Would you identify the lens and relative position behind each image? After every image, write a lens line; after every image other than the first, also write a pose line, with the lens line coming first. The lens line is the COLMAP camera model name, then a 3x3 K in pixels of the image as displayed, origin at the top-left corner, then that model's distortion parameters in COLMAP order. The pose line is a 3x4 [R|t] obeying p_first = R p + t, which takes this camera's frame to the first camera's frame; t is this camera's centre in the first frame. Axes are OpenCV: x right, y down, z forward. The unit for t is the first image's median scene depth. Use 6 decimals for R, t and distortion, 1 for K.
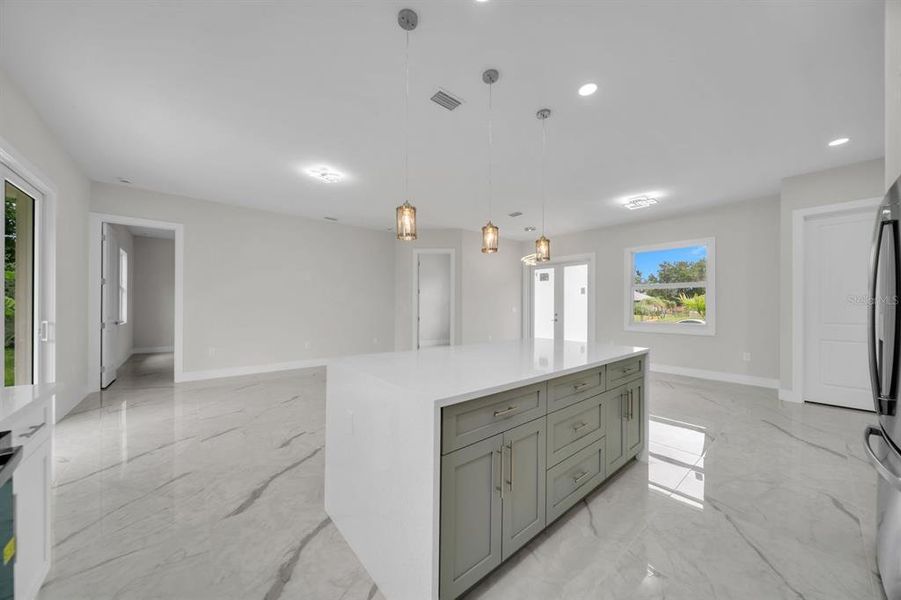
lens RADIAL K [[311.1, 0, 452.3], [0, 311.1, 305.4], [0, 0, 1]] dist [0.000128, -0.000025]
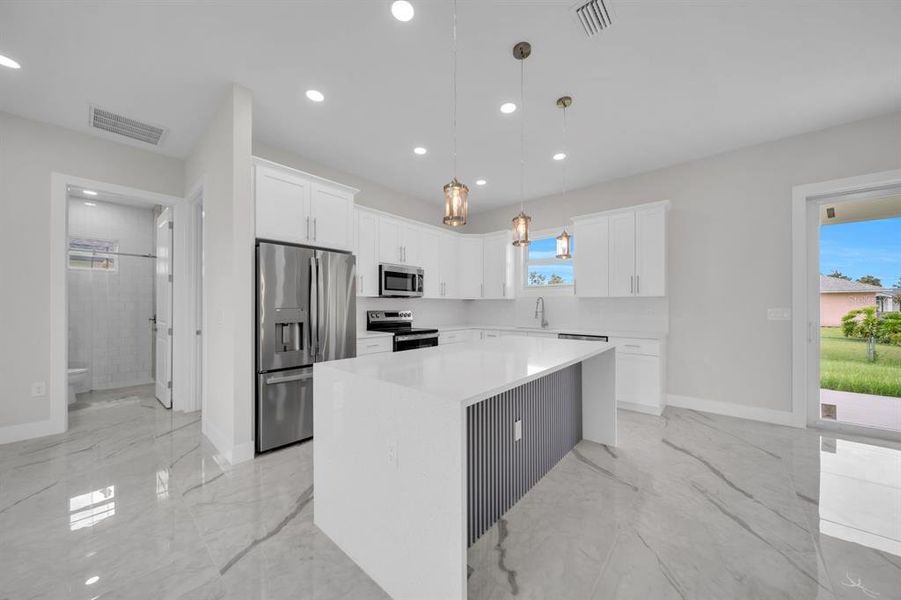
lens RADIAL K [[311.1, 0, 452.3], [0, 311.1, 305.4], [0, 0, 1]] dist [0.000128, -0.000025]
pose [[-0.987864, -0.005629, -0.155218, 0.464054], [-0.004849, 0.999974, -0.005399, 0.009735], [0.155245, -0.004581, -0.987865, 1.875060]]
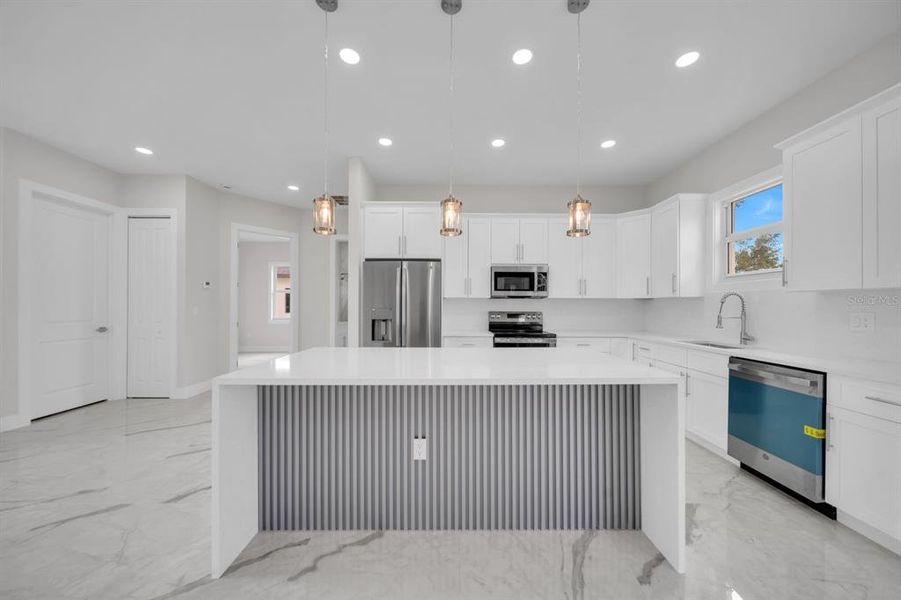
lens RADIAL K [[311.1, 0, 452.3], [0, 311.1, 305.4], [0, 0, 1]] dist [0.000128, -0.000025]
pose [[-0.765778, -0.005480, 0.643081, -0.372126], [-0.007774, 0.999970, -0.000735, 0.000495], [-0.643058, -0.005562, -0.765798, 1.588227]]
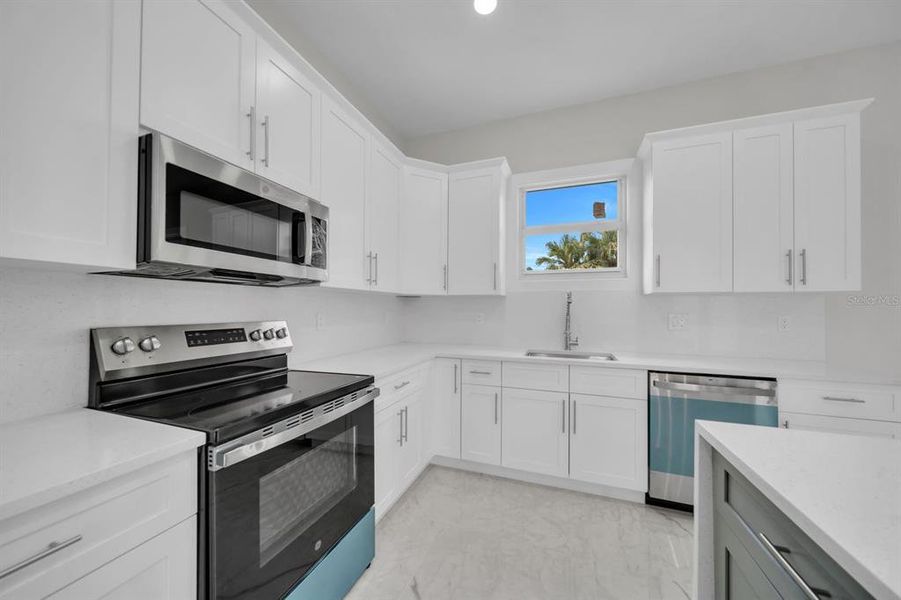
lens RADIAL K [[311.1, 0, 452.3], [0, 311.1, 305.4], [0, 0, 1]] dist [0.000128, -0.000025]
pose [[-0.866372, -0.012487, -0.499243, 0.443492], [-0.008127, 0.999907, -0.010906, 0.001845], [0.499333, -0.005391, -0.866393, 0.655867]]
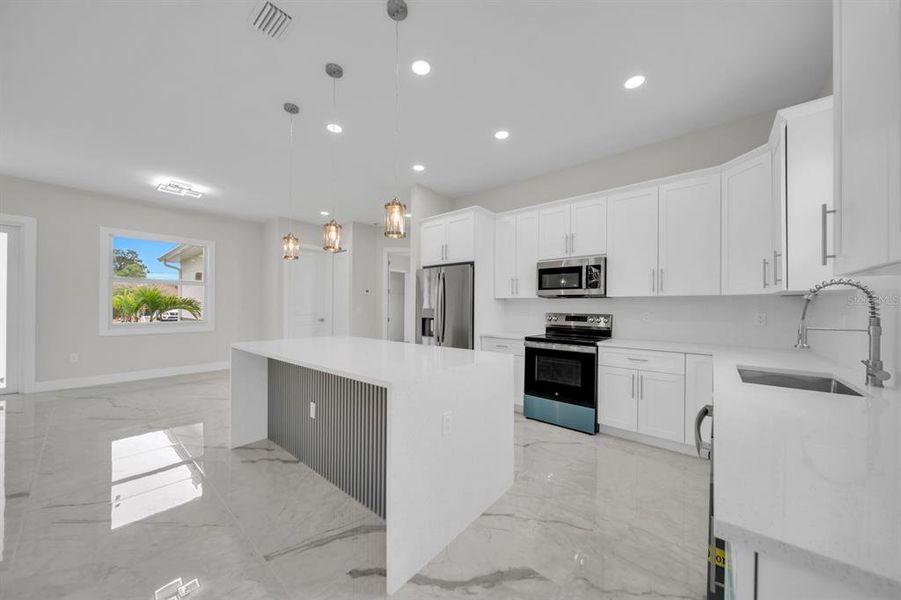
lens RADIAL K [[311.1, 0, 452.3], [0, 311.1, 305.4], [0, 0, 1]] dist [0.000128, -0.000025]
pose [[-0.170709, -0.001388, 0.985320, -0.911796], [-0.008901, 0.999960, -0.000134, -0.002178], [-0.985281, -0.008794, -0.170715, 0.802601]]
